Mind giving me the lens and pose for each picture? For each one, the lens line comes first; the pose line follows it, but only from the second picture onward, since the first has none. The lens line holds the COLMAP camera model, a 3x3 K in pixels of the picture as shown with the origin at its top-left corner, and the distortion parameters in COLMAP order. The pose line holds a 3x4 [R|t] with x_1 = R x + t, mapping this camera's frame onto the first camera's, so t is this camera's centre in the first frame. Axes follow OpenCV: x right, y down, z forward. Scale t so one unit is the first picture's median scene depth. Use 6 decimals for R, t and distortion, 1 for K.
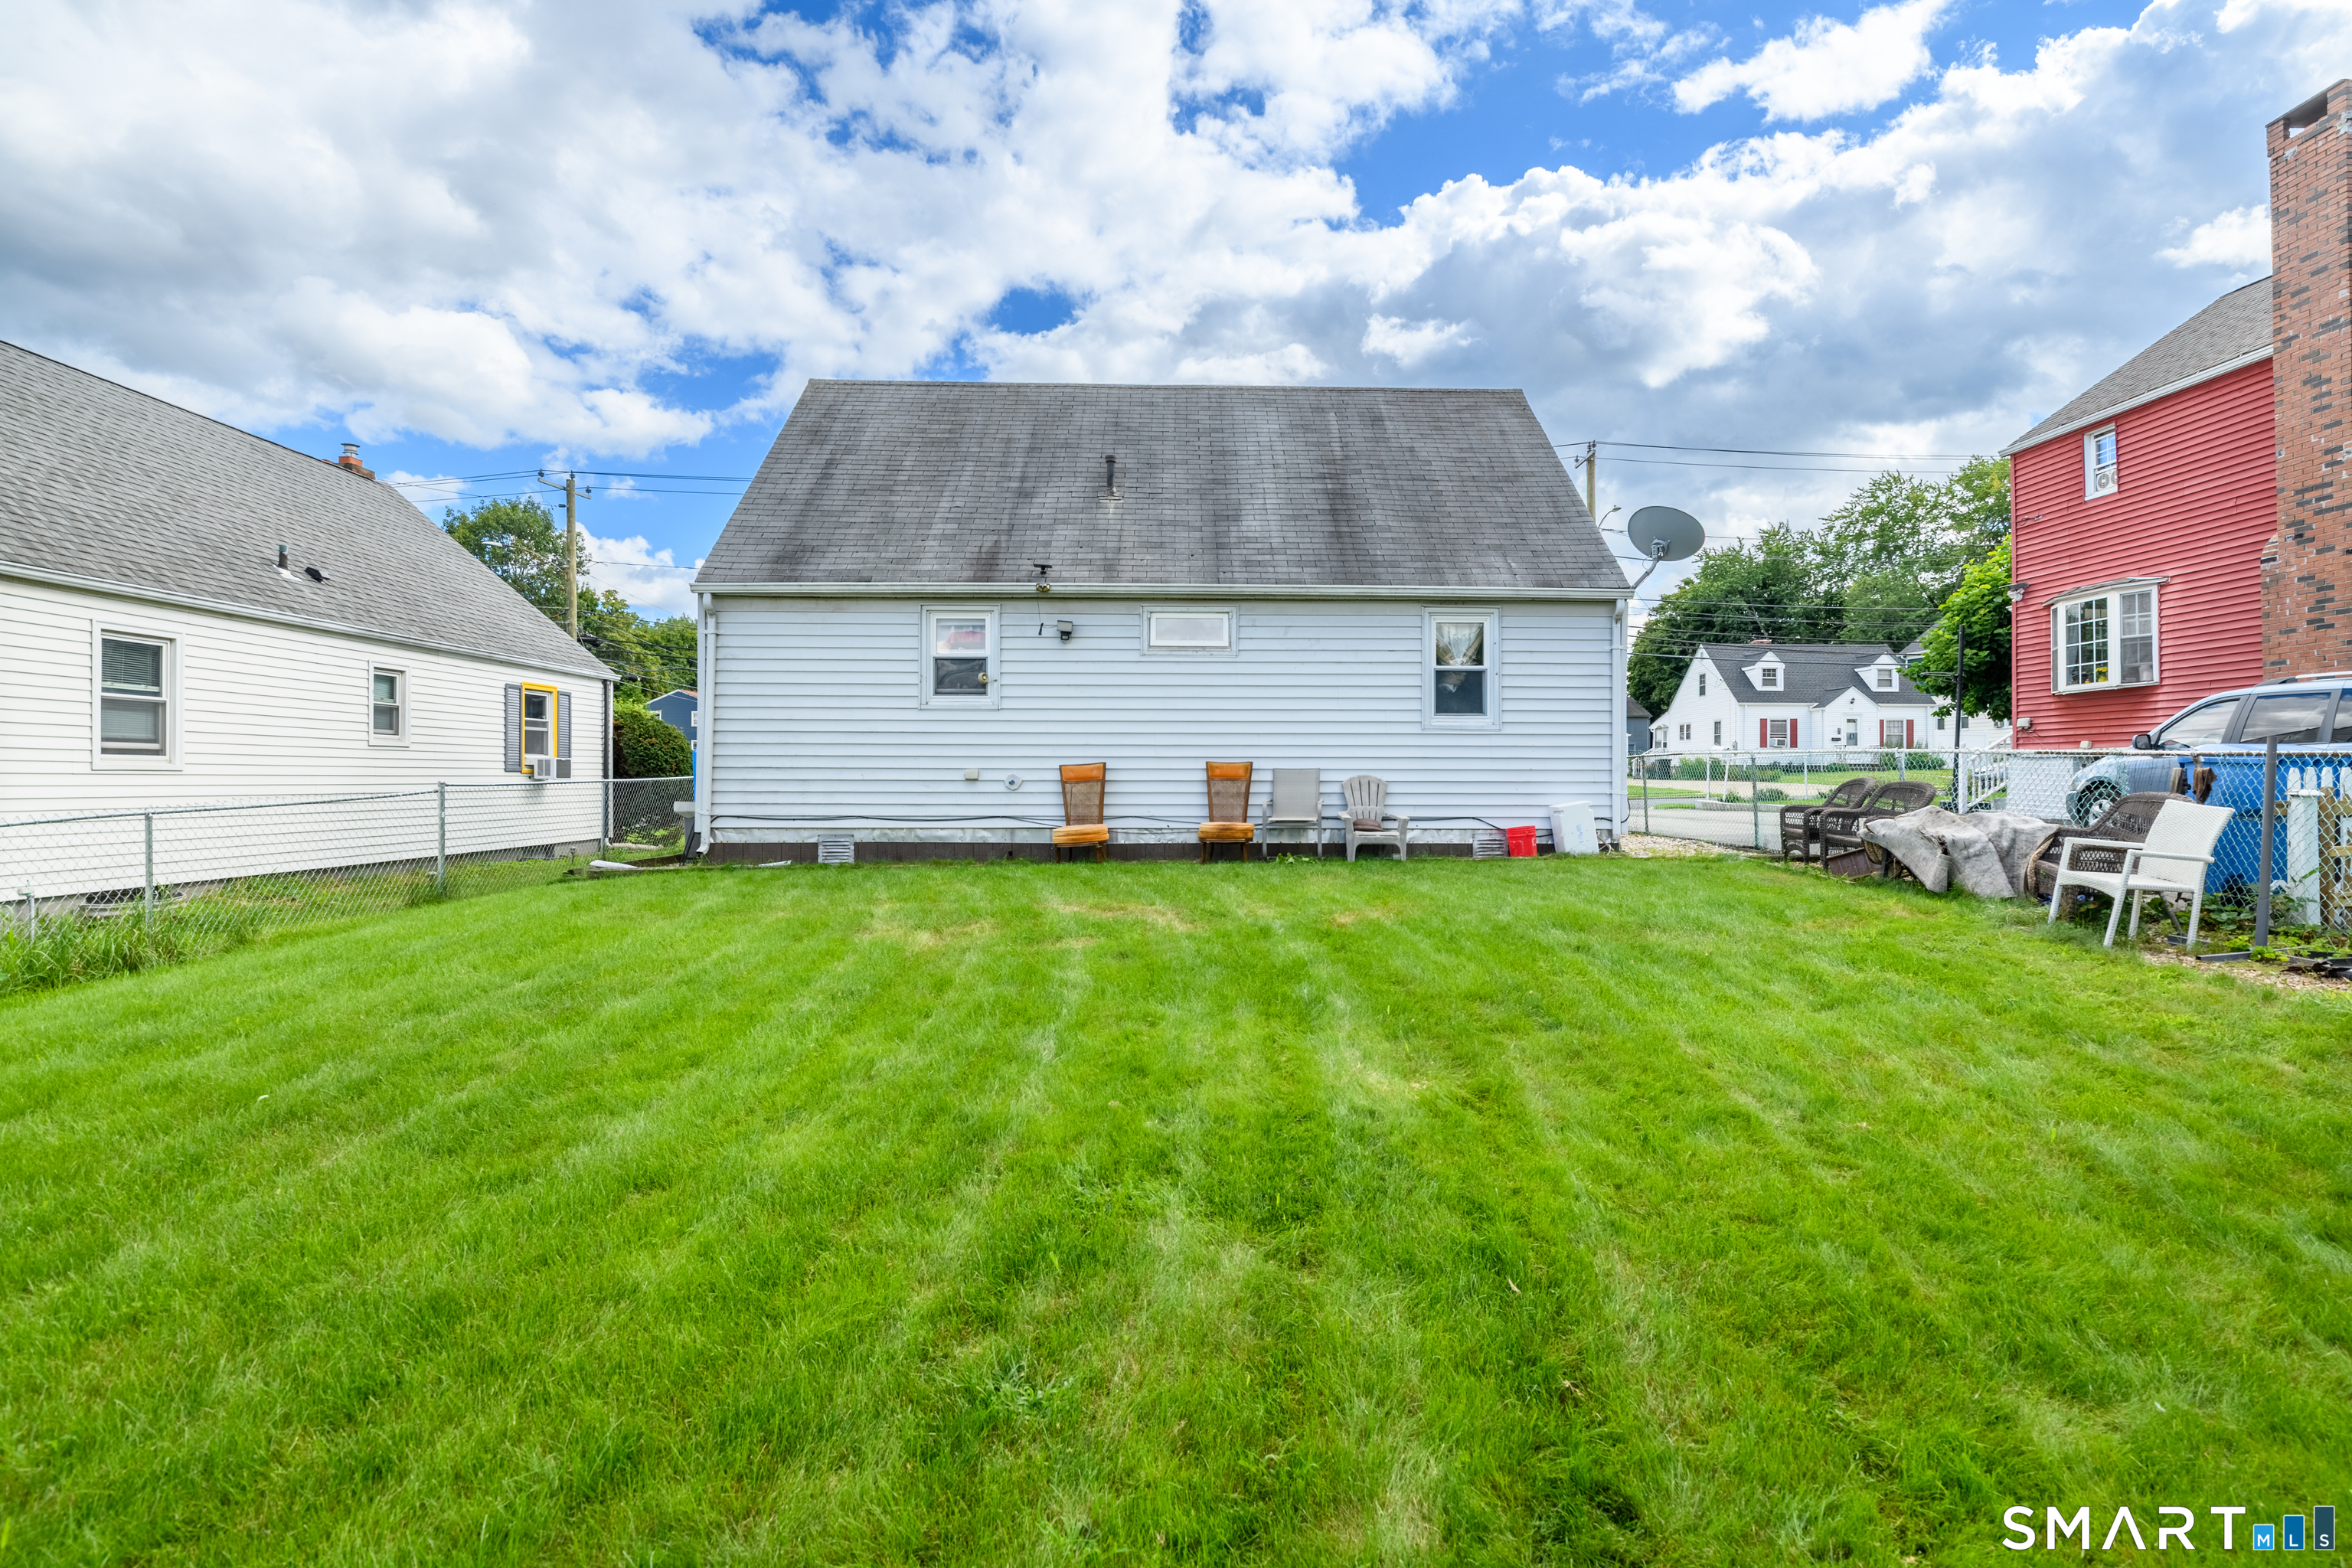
lens RADIAL K [[1168.1, 0, 1184.7], [0, 1168.1, 761.7], [0, 0, 1]] dist [-0.001985, 0.000007]
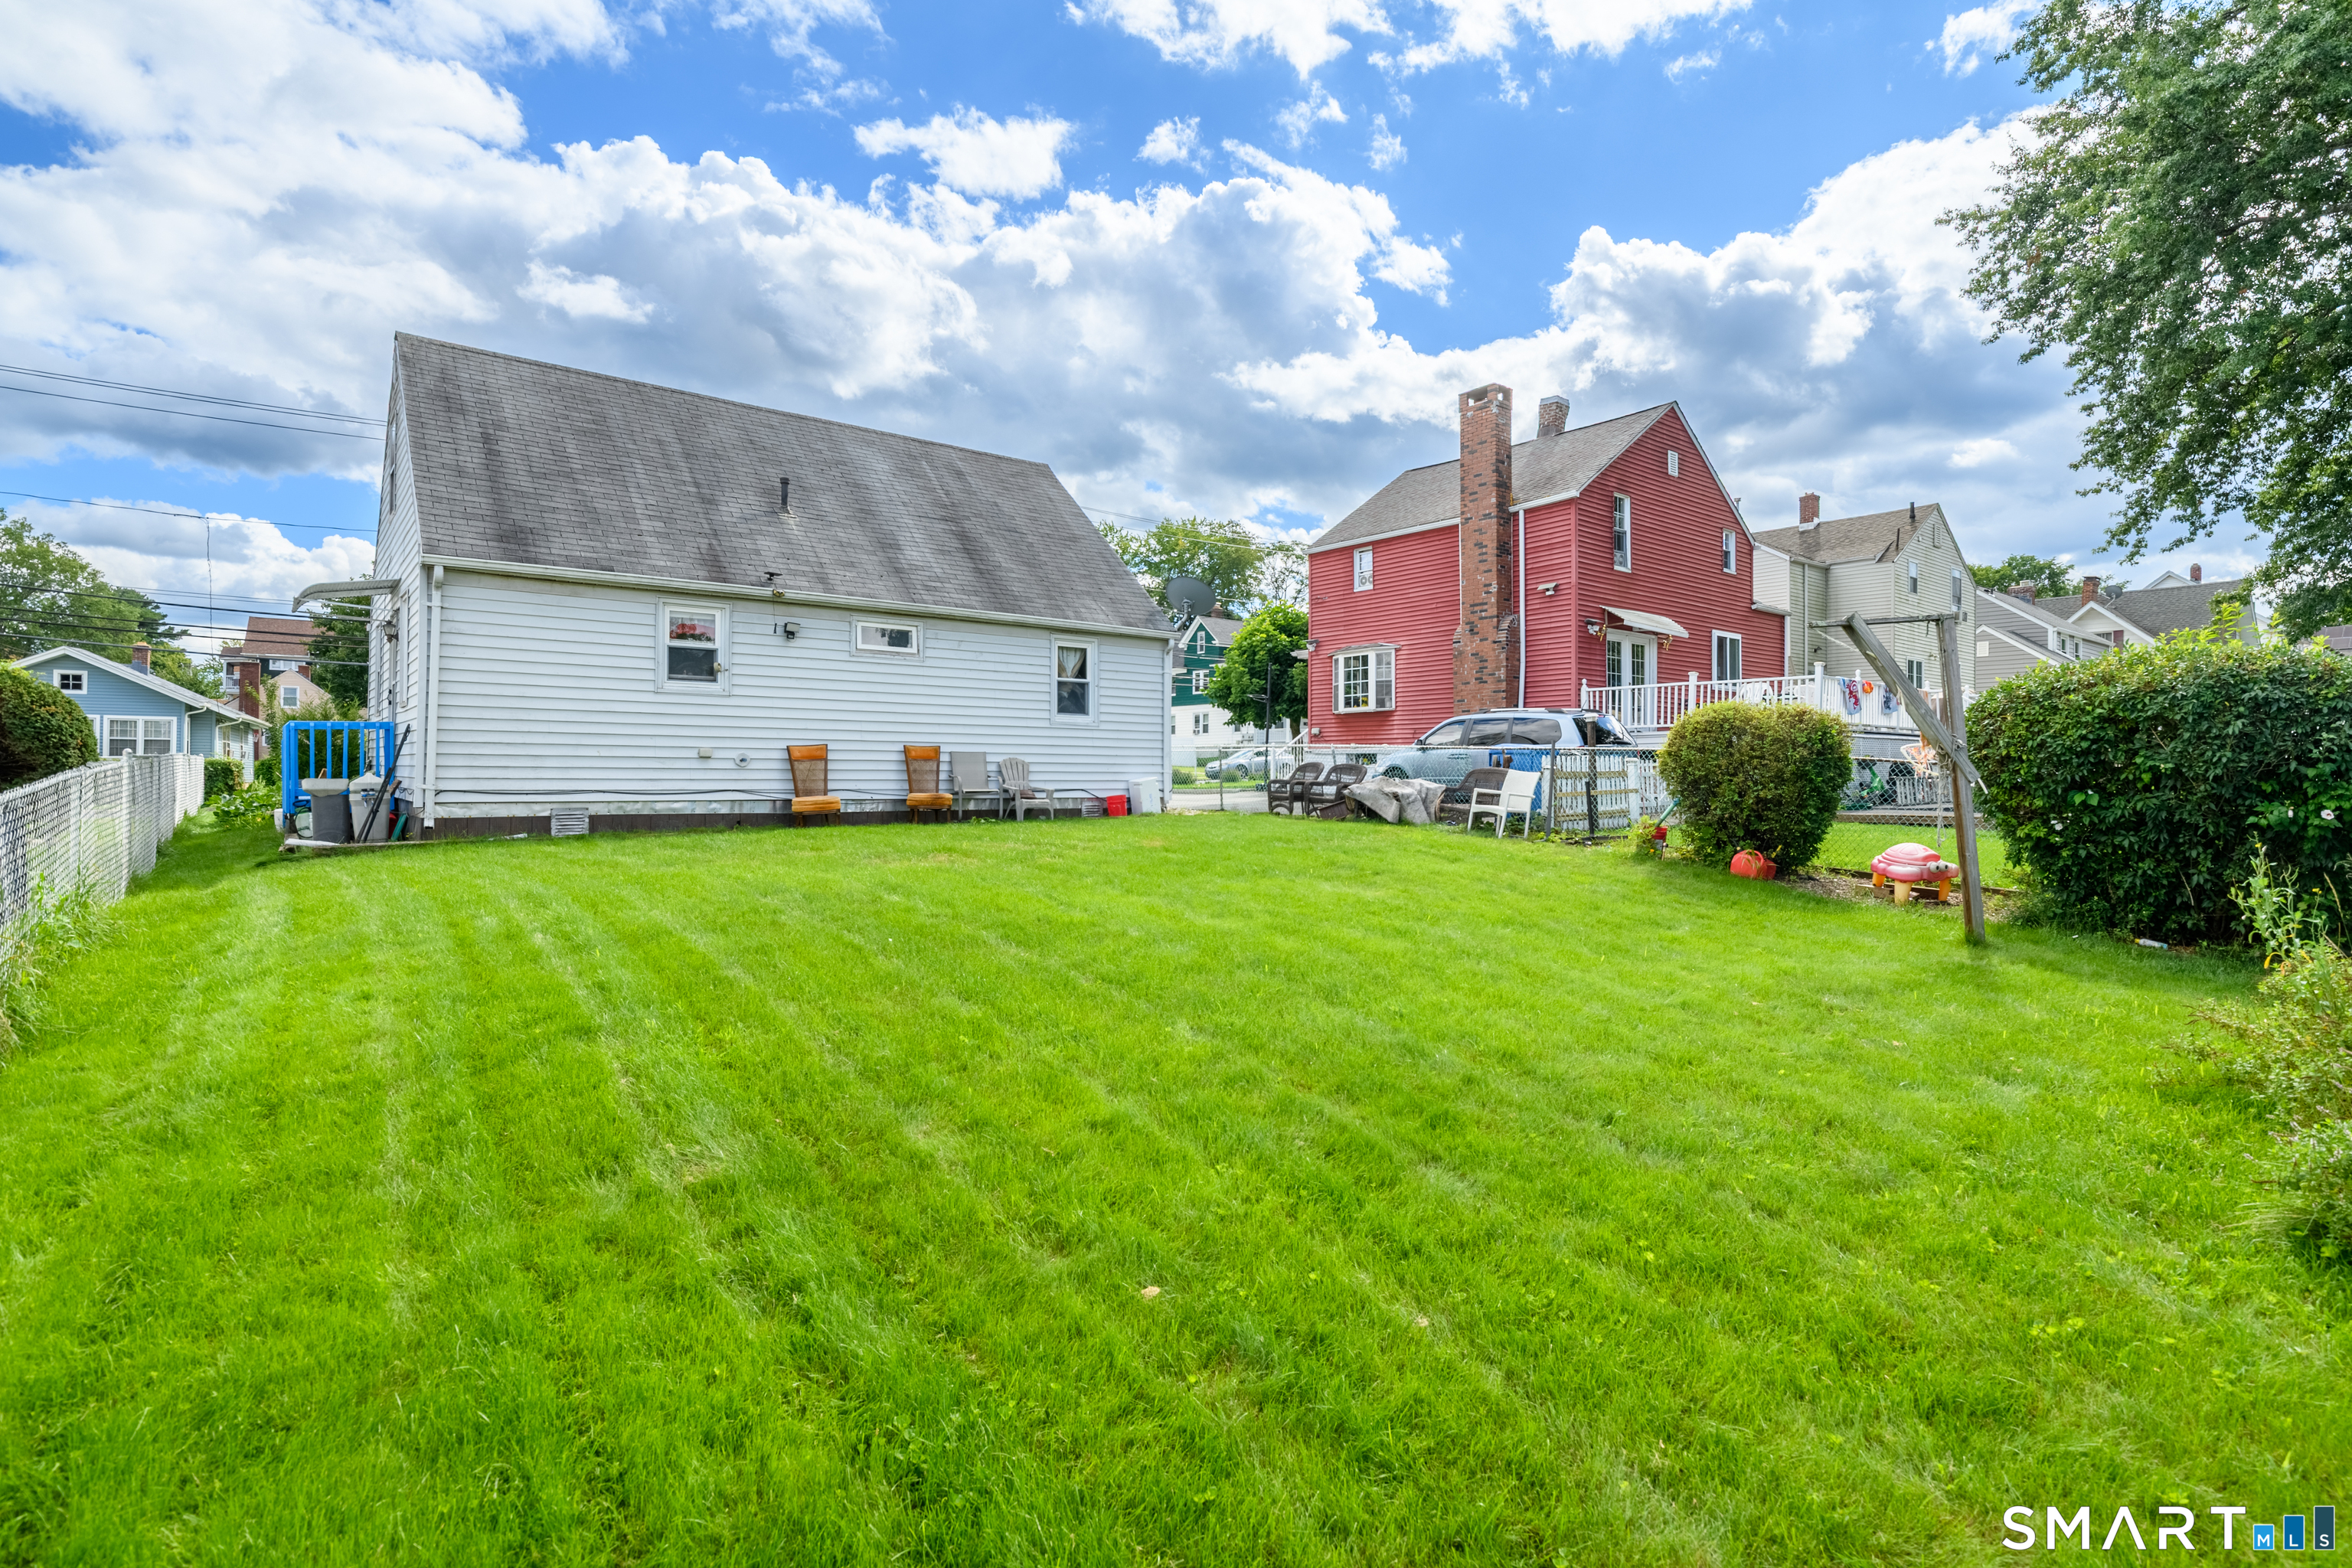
lens RADIAL K [[1181.3, 0, 1175.3], [0, 1181.3, 717.6], [0, 0, 1]] dist [-0.050963, -0.000002]
pose [[0.786062, 0.032707, 0.617282, -0.521058], [-0.011554, 0.999202, -0.038231, 0.015121], [-0.618040, 0.022920, 0.785813, -0.158359]]
